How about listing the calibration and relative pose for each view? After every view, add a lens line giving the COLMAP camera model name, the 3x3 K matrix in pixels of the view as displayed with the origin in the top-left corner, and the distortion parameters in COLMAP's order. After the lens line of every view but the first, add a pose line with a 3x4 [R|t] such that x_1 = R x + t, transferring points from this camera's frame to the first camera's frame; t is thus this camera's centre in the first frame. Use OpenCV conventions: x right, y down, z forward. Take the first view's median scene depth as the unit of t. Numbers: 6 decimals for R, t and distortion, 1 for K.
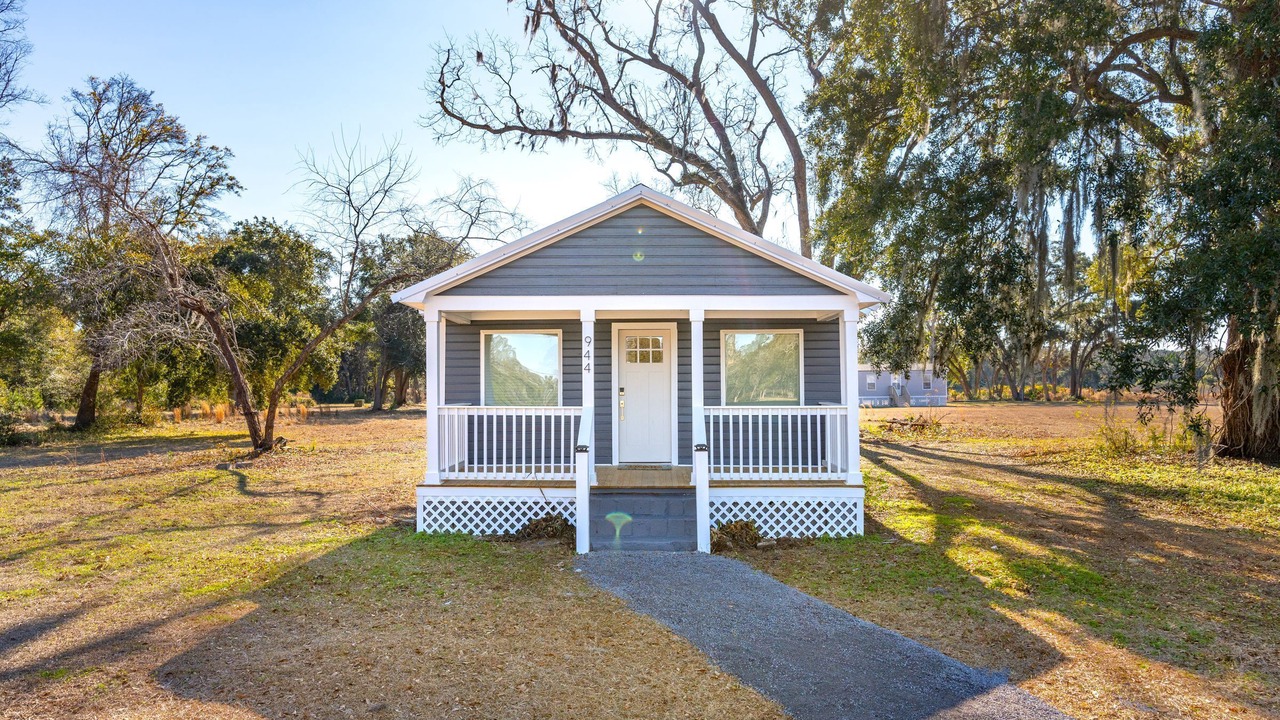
lens RADIAL K [[892.9, 0, 640.0], [0, 892.9, 360.0], [0, 0, 1]] dist [0.003756, 0.001037]
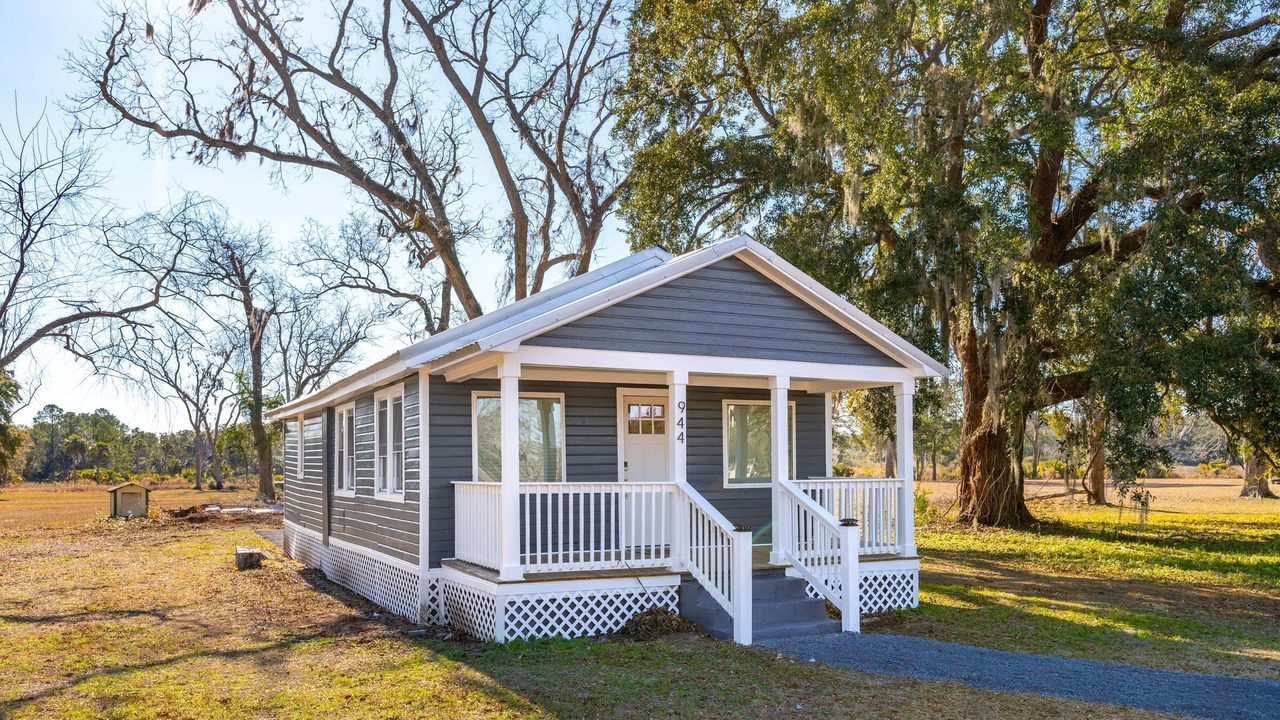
lens RADIAL K [[1019.9, 0, 640.6], [0, 1019.9, 418.1], [0, 0, 1]] dist [-0.001411, 0.000770]
pose [[0.870944, 0.022584, 0.490864, -0.497147], [-0.008017, 0.999463, -0.031761, 0.019463], [-0.491318, 0.023727, 0.870657, 0.125296]]
